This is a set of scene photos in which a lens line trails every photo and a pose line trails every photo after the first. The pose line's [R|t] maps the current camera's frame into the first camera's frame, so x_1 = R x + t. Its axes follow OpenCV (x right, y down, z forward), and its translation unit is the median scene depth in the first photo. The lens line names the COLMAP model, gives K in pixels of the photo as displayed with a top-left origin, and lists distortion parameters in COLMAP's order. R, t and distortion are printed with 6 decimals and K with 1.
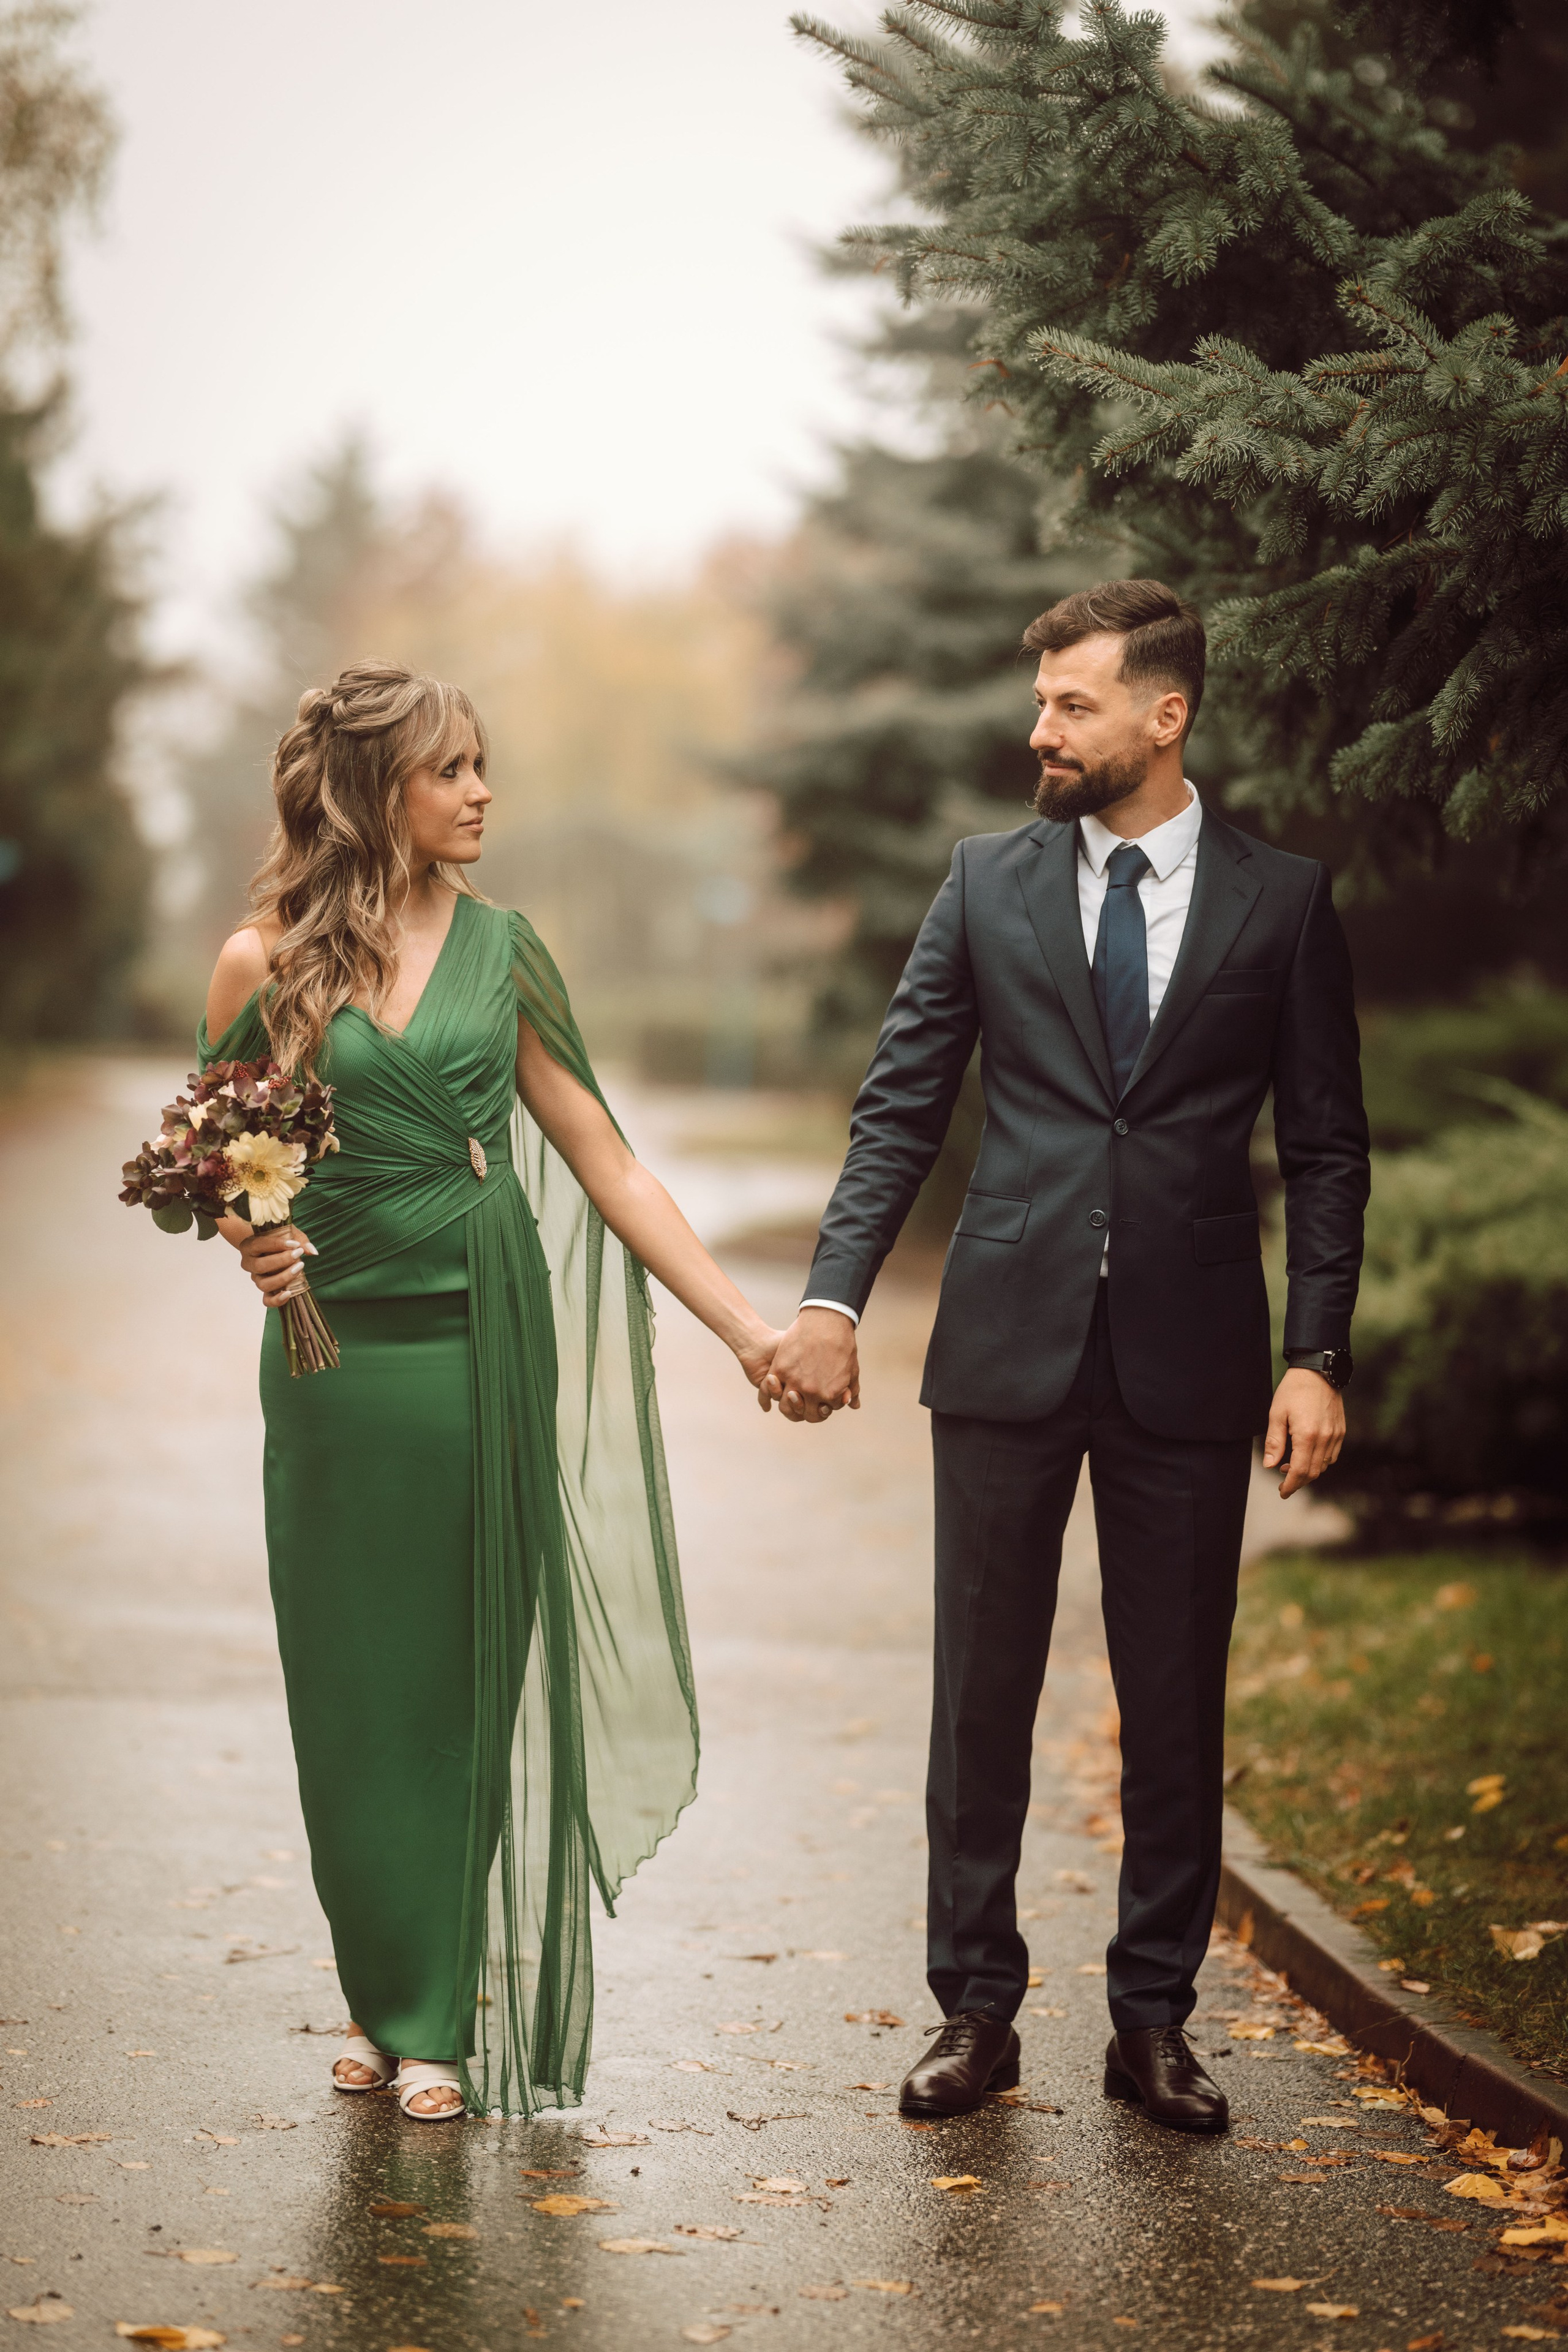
lens RADIAL K [[5821.0, 0, 784.0], [0, 5821.0, 1176.0], [0, 0, 1]] dist [0.040748, -0.930111]
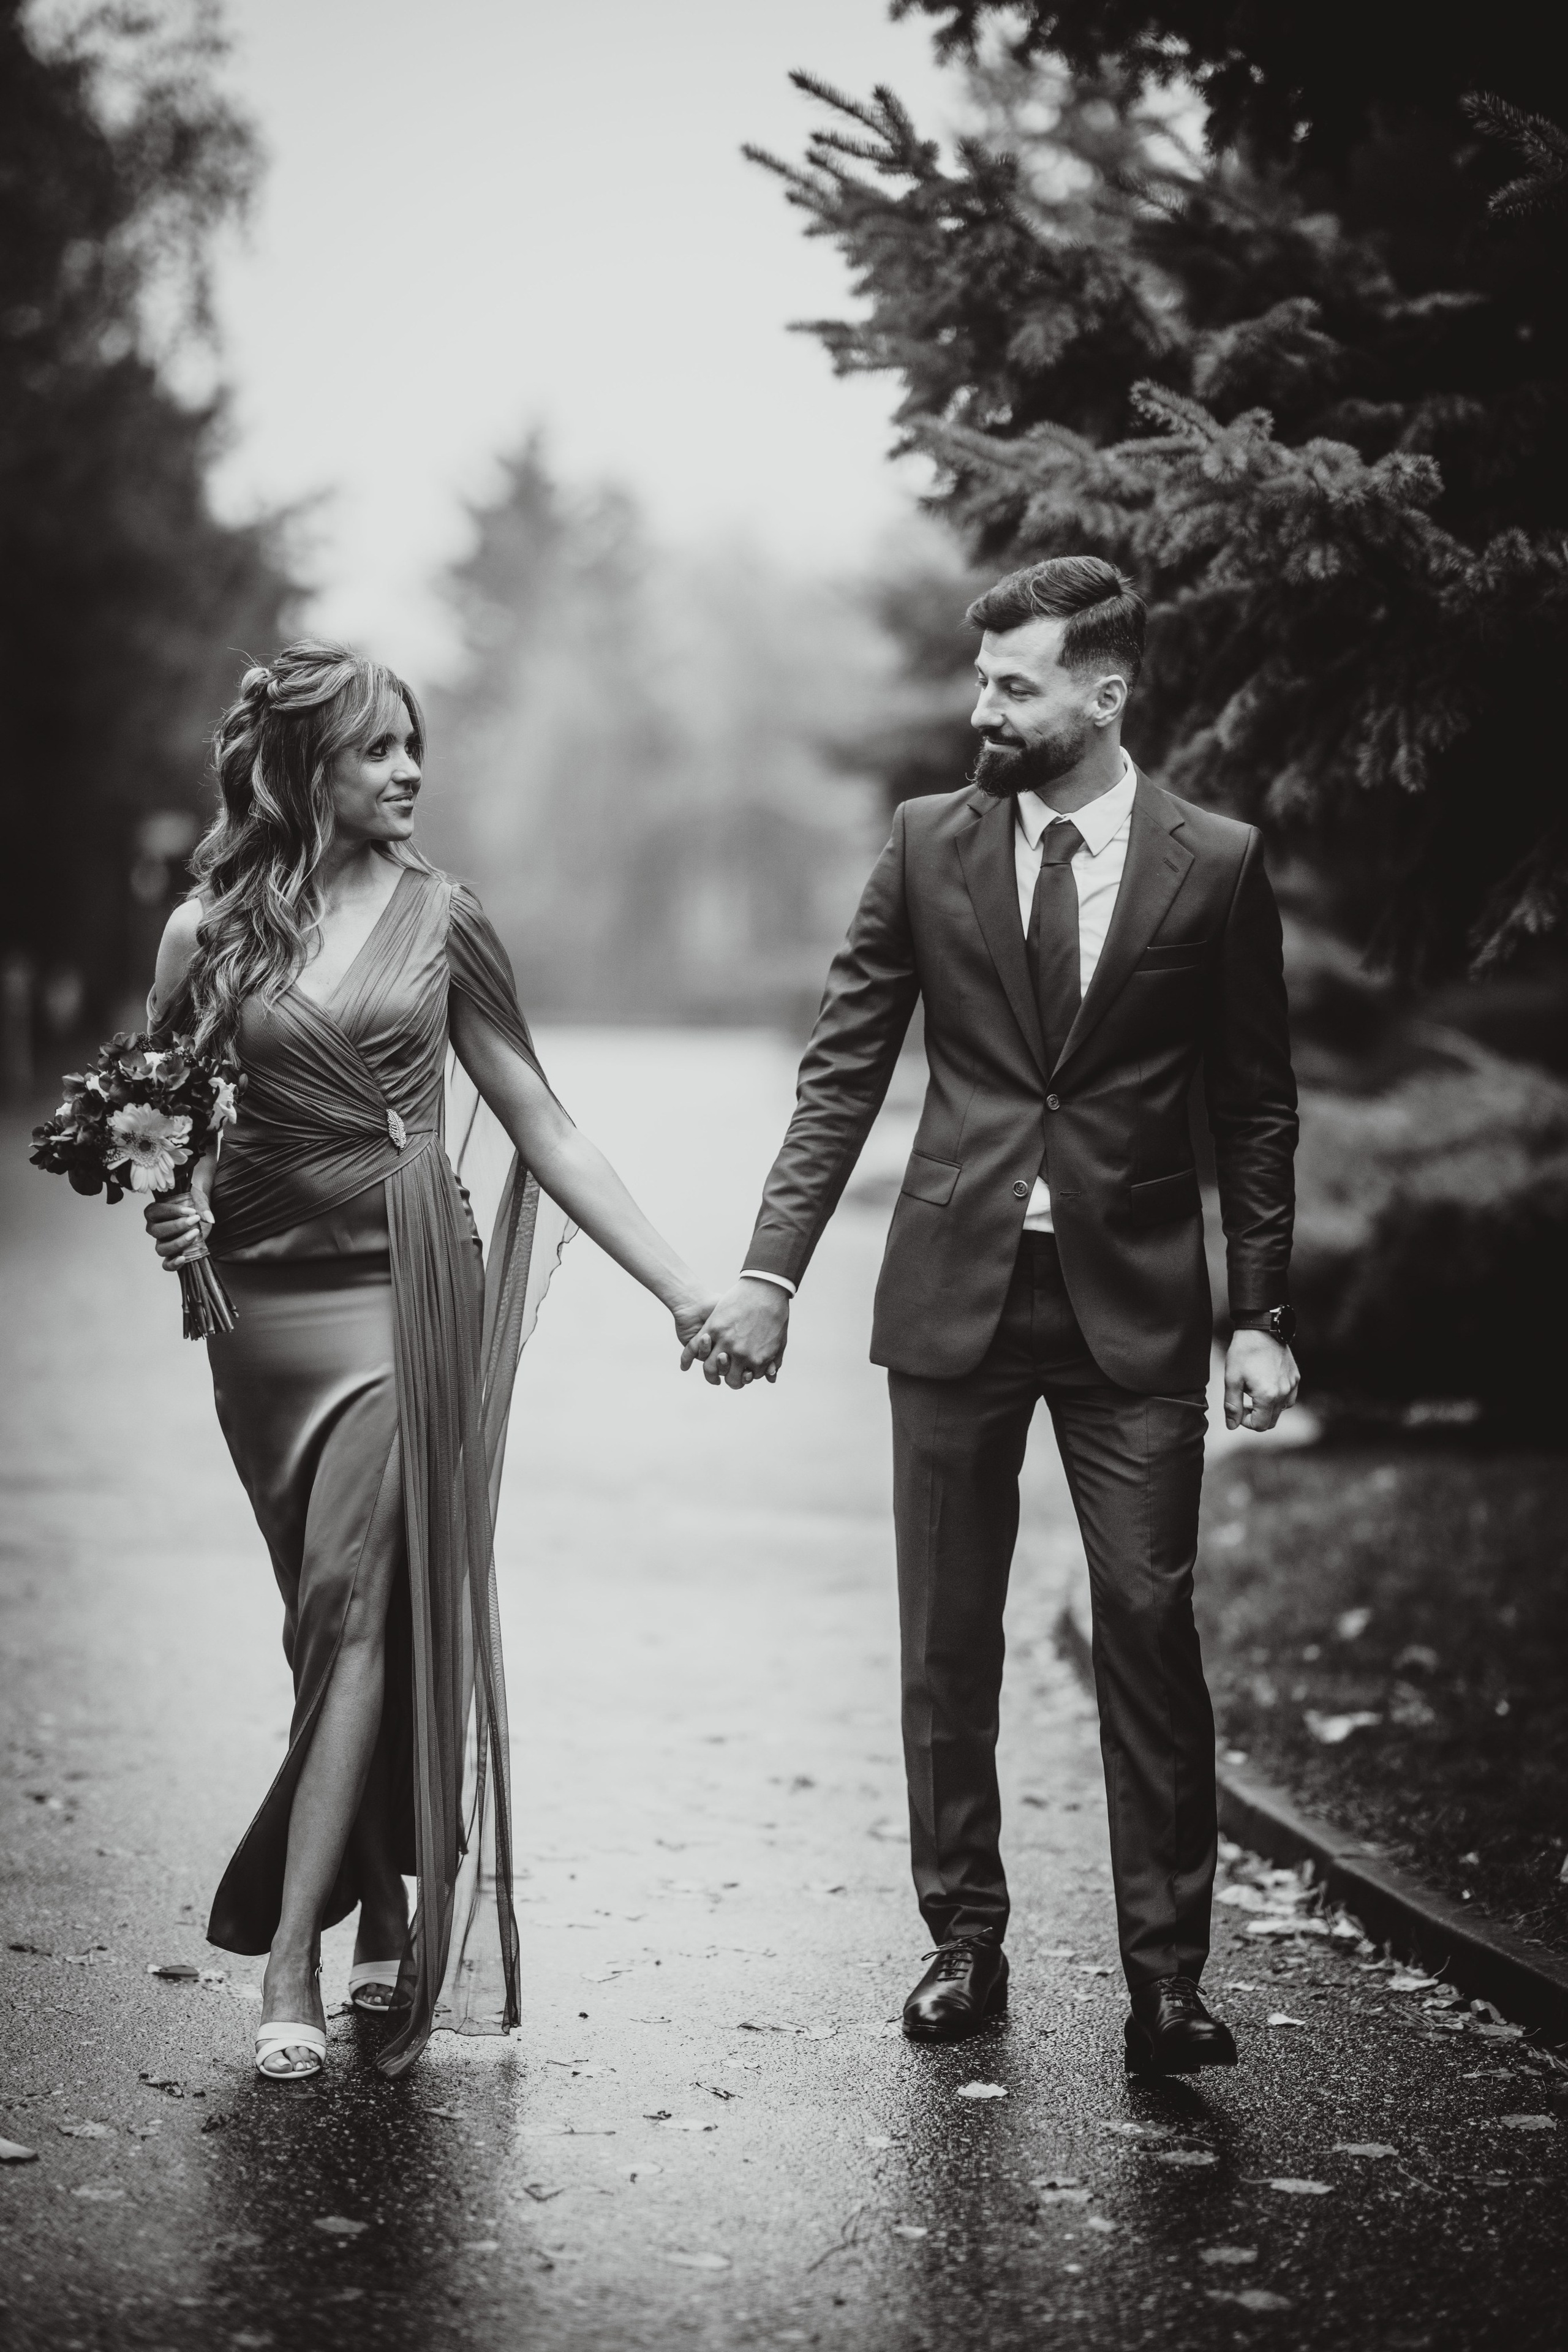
lens RADIAL K [[5787.4, 0, 784.0], [0, 5787.4, 1176.0], [0, 0, 1]] dist [0.284534, -3.585651]
pose [[0.999430, 0.003640, -0.033560, 0.053119], [-0.003470, 0.999981, 0.005129, 0.010265], [0.033578, -0.005010, 0.999424, -0.221659]]
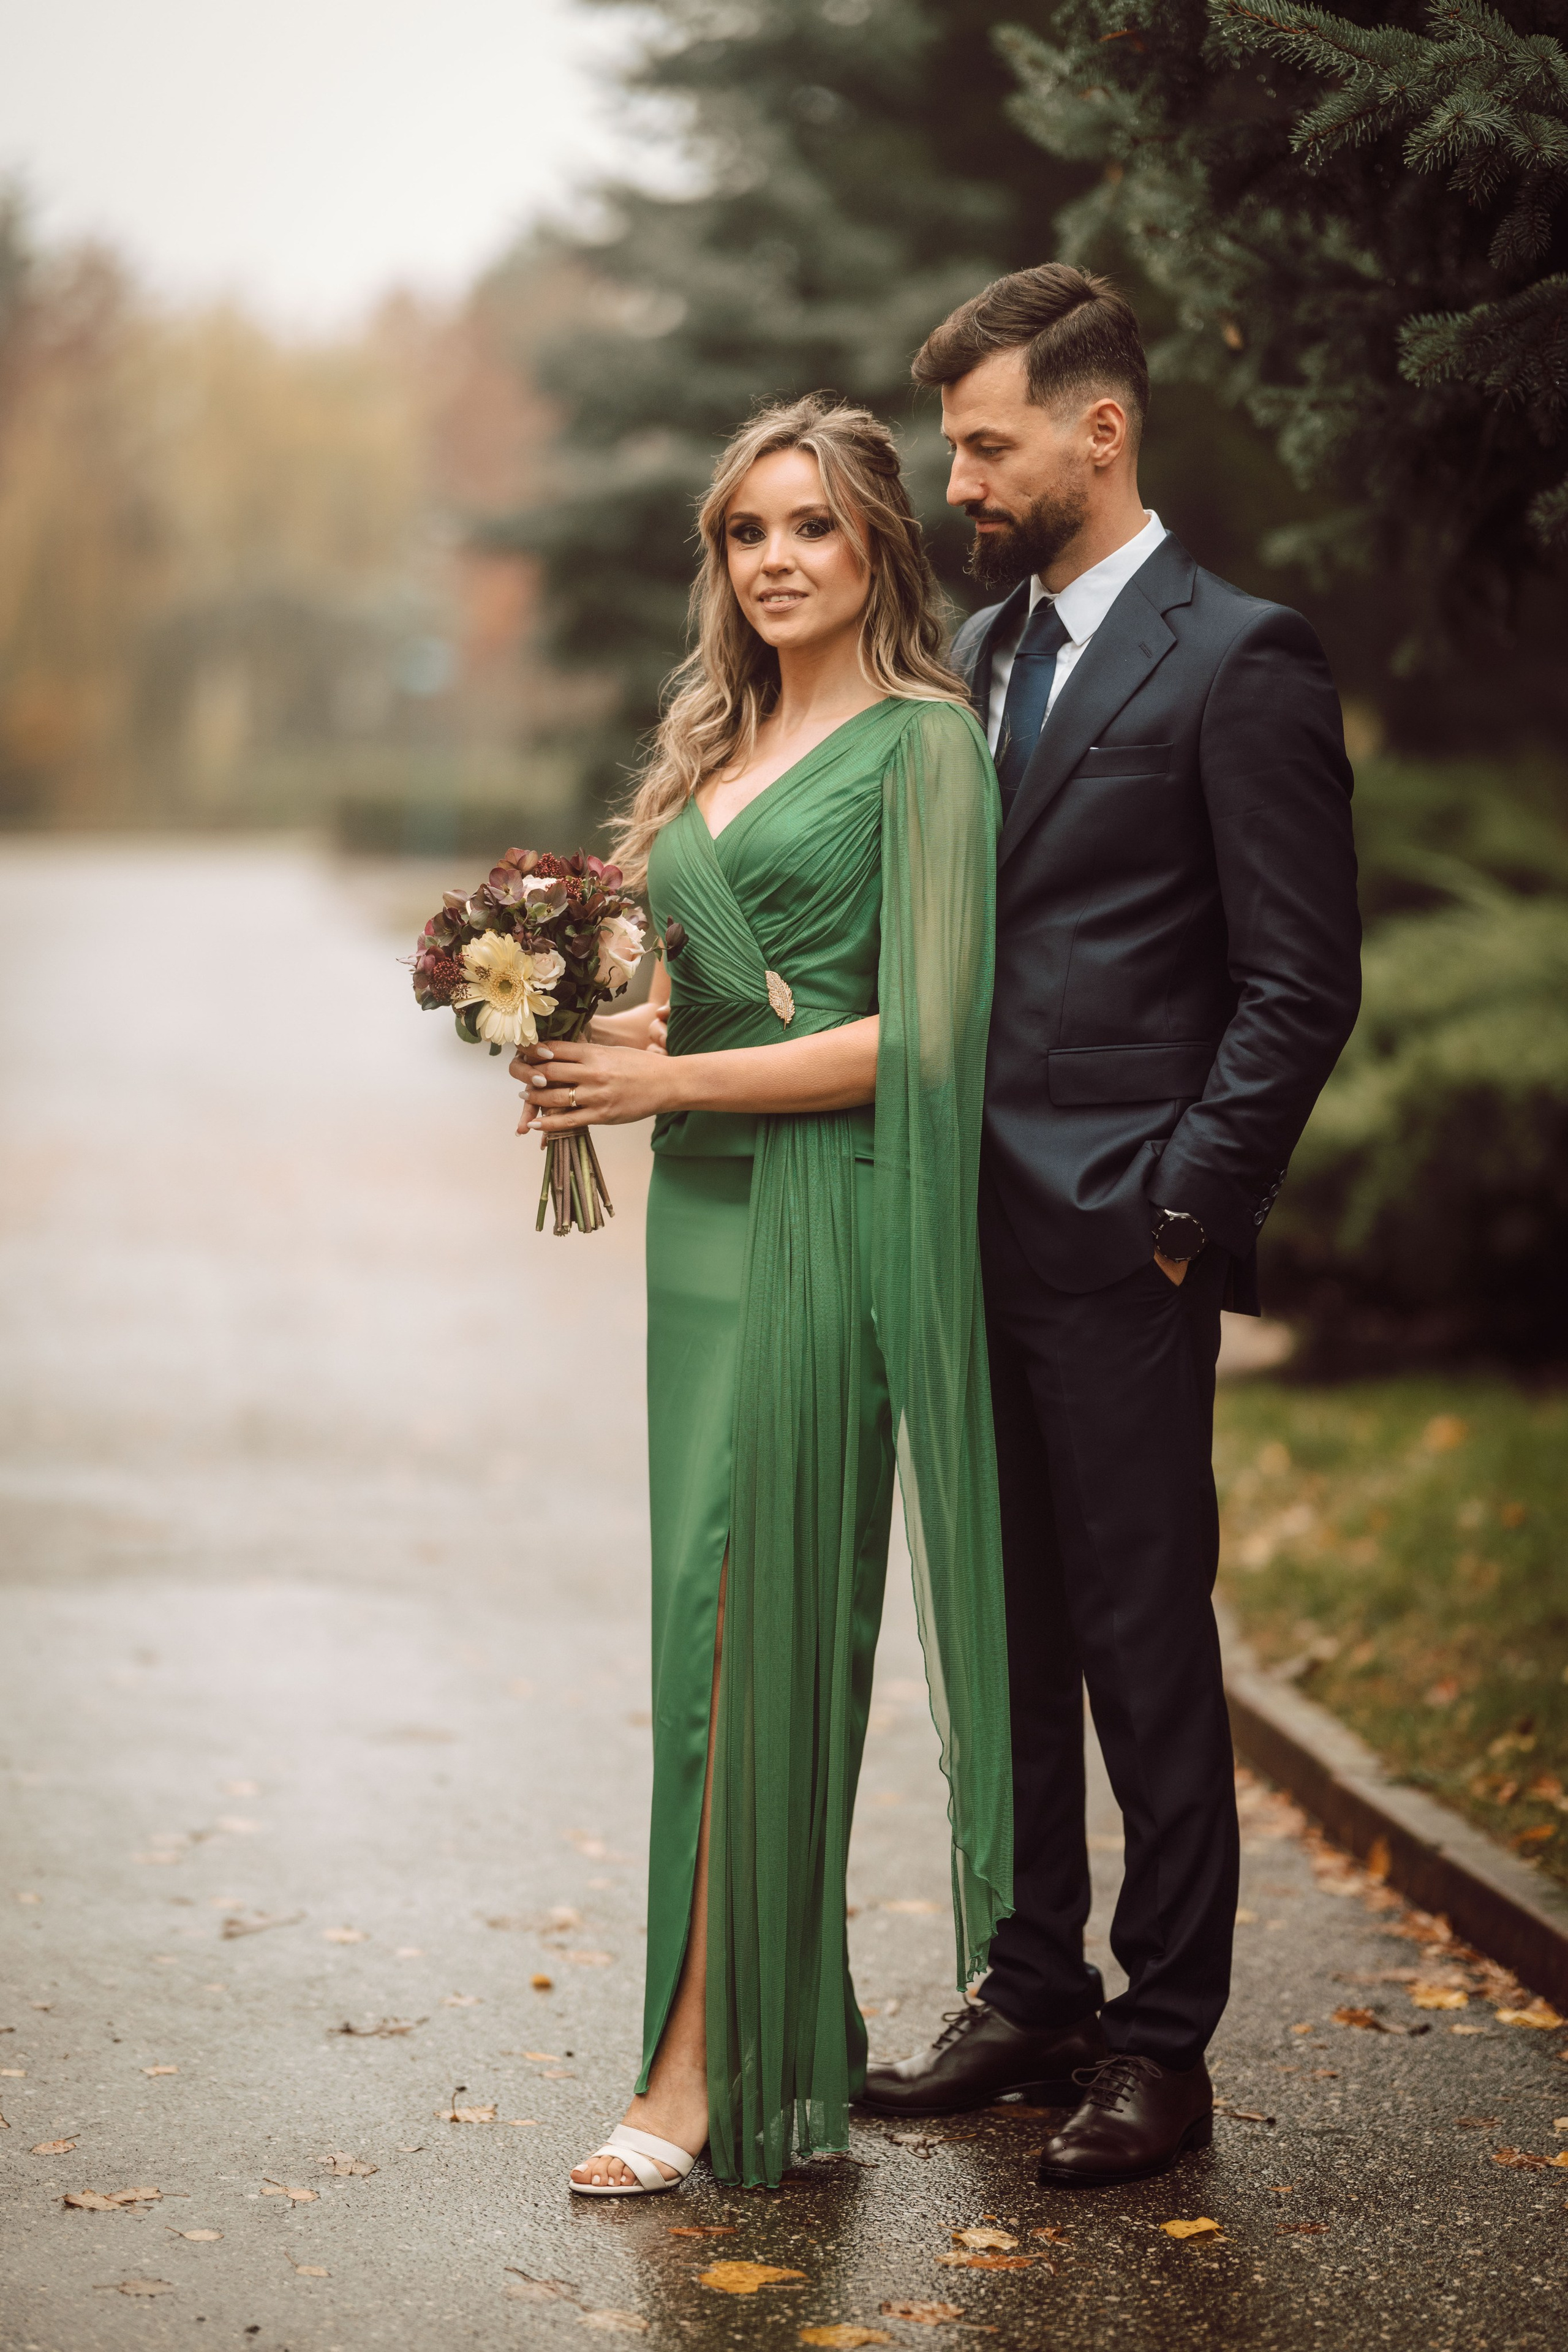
lens RADIAL K [[5787.4, 0, 784.0], [0, 5787.4, 1176.0], [0, 0, 1]] dist [0.284534, -3.585651]
pose [[0.998001, -0.014650, 0.061472, -0.065871], [0.012128, 0.999077, 0.041197, -0.010096], [-0.062019, -0.040369, 0.997258, 0.155667]]
